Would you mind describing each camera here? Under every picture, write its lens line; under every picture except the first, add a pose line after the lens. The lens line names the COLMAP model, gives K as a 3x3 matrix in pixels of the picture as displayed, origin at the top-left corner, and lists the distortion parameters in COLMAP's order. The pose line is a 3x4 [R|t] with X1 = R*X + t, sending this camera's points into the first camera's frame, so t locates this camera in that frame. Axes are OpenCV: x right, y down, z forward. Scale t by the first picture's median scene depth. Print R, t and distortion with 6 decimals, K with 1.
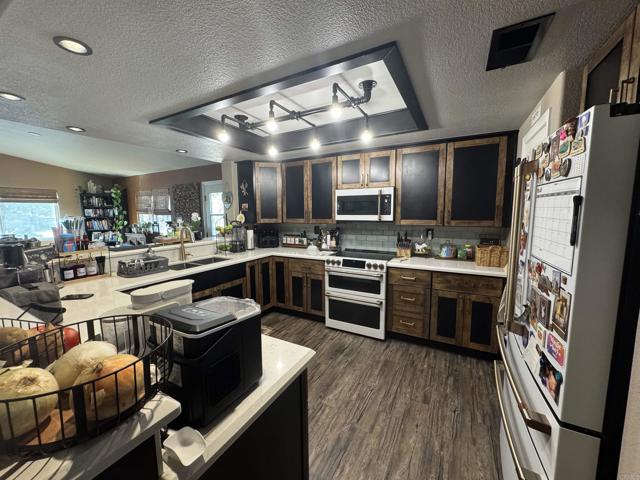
lens RADIAL K [[256.4, 0, 318.9], [0, 256.4, 238.9], [0, 0, 1]] dist [-0.001026, 0.000529]
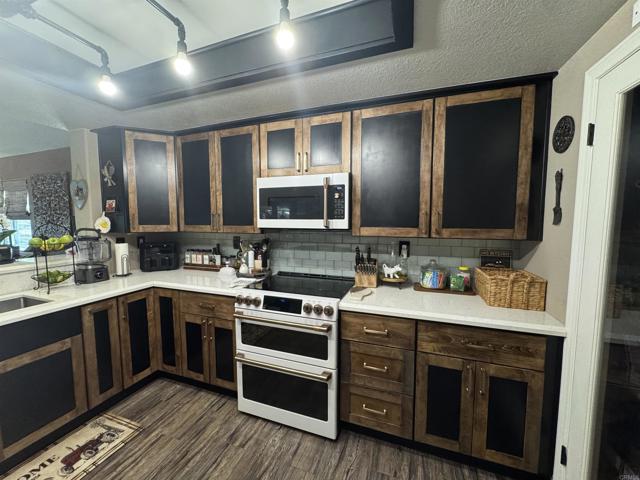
lens RADIAL K [[256.4, 0, 320.1], [0, 256.4, 238.0], [0, 0, 1]] dist [-0.001026, 0.000529]
pose [[0.986509, -0.004616, 0.163641, 0.122062], [0.009928, 0.999449, -0.031659, -0.030391], [-0.163405, 0.032857, 0.986012, 0.406669]]
